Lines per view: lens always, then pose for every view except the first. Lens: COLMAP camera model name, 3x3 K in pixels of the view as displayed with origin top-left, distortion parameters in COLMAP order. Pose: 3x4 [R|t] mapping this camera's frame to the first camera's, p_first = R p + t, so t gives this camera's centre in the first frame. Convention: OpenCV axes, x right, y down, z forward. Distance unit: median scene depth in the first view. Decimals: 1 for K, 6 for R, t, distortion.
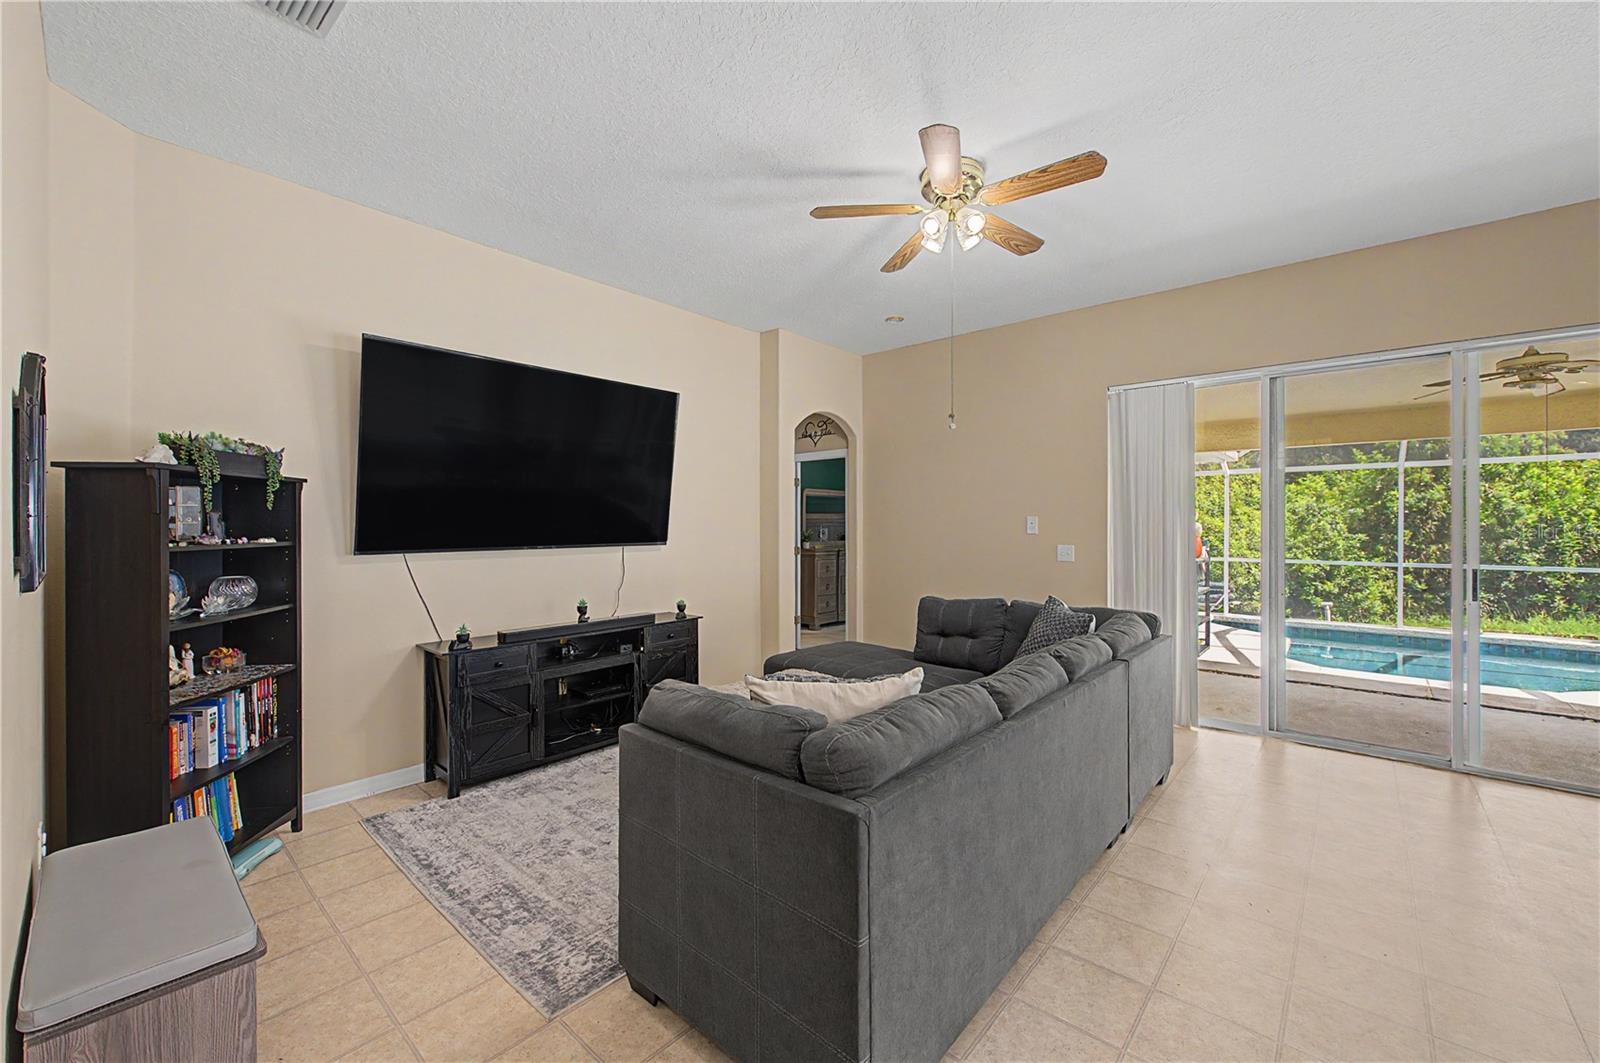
lens RADIAL K [[631.7, 0, 798.0], [0, 631.7, 529.9], [0, 0, 1]] dist [0.002444, -0.003975]
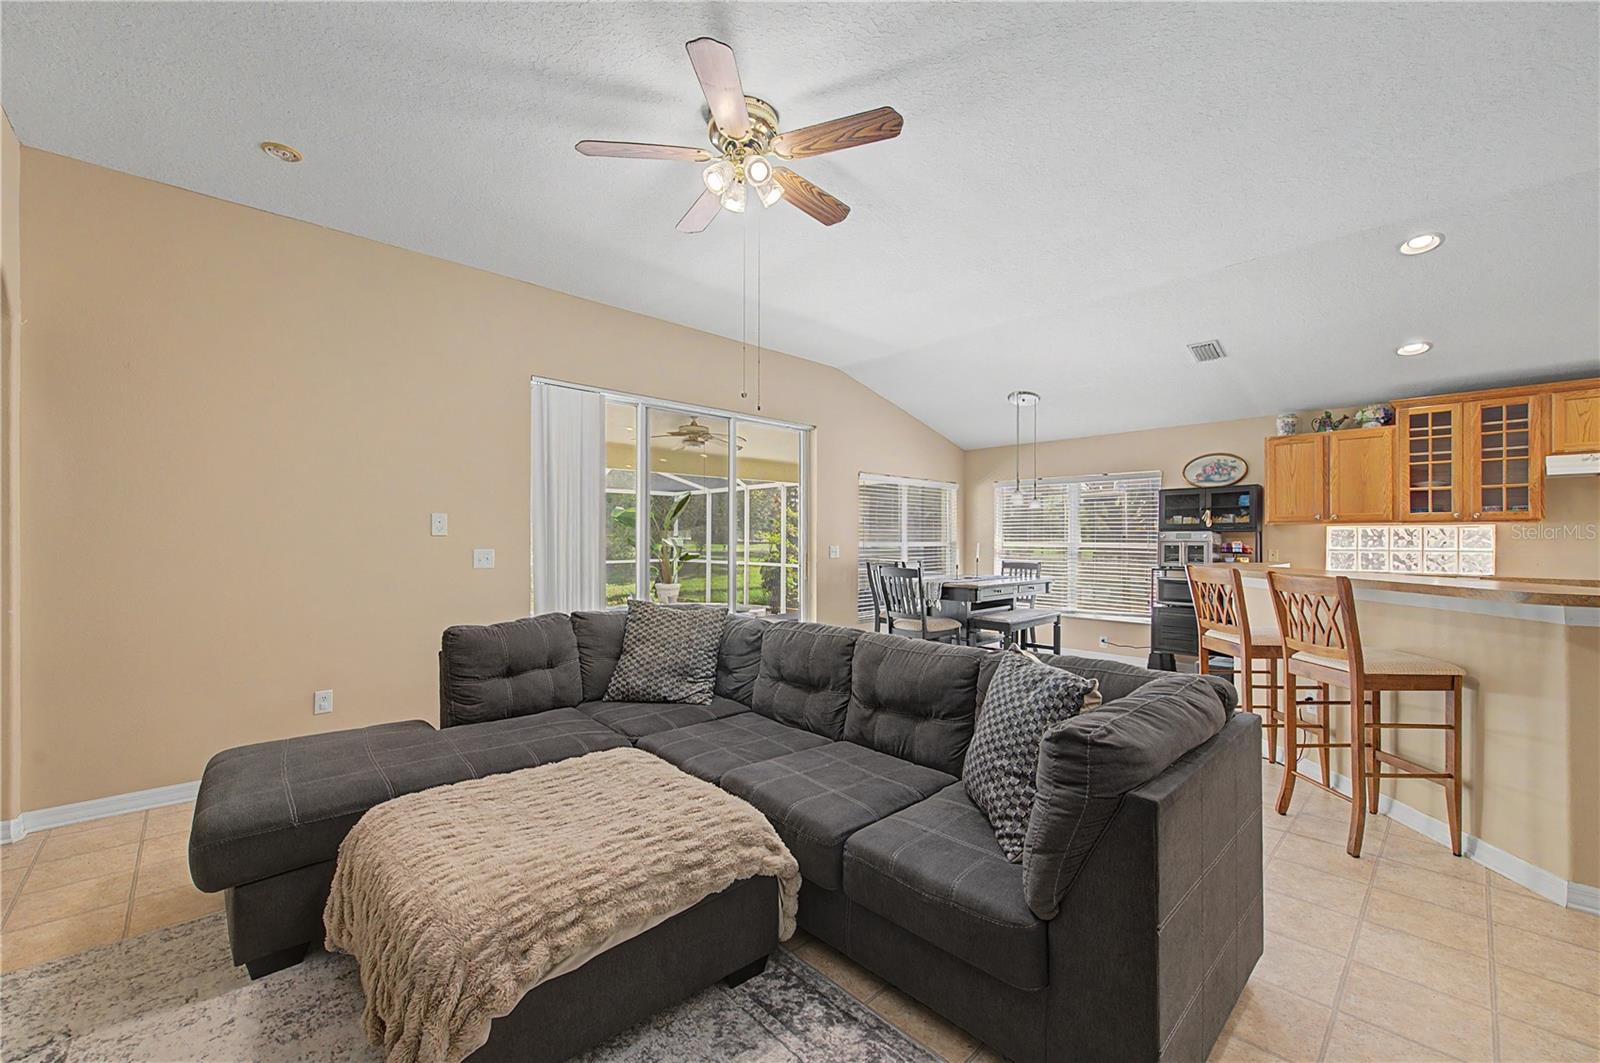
lens RADIAL K [[631.7, 0, 798.5], [0, 631.7, 535.4], [0, 0, 1]] dist [0.002444, -0.003975]
pose [[0.096540, 0.004295, 0.995320, -0.438278], [0.005156, 0.999975, -0.004815, 0.015865], [-0.995316, 0.005597, 0.096515, 0.585066]]
